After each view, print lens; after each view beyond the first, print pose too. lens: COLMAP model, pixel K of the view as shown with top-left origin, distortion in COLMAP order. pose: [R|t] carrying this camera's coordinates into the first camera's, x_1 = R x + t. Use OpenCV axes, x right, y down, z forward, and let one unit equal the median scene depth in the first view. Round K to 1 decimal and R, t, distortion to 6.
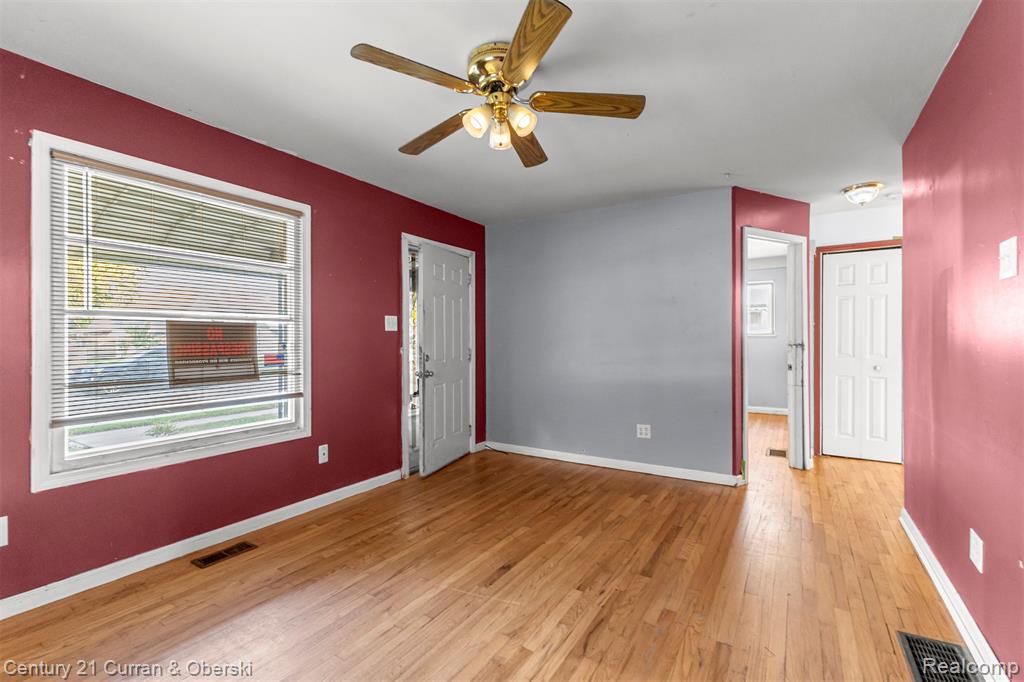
lens RADIAL K [[447.8, 0, 512.0], [0, 447.8, 341.0], [0, 0, 1]] dist [0.002112, 0.000028]
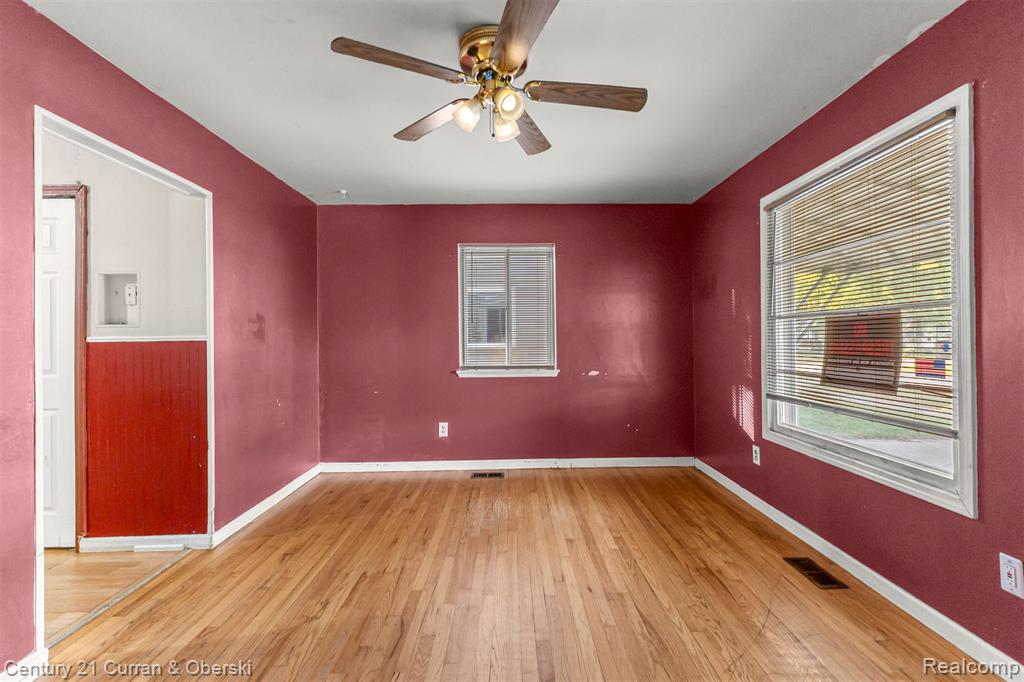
lens RADIAL K [[440.9, 0, 514.0], [0, 440.9, 338.3], [0, 0, 1]] dist [0.005352, 0.000023]
pose [[-0.839324, 0.008725, -0.543561, 0.307037], [0.010406, 0.999946, -0.000017, -0.006187], [0.543532, -0.005671, -0.839370, 1.226699]]
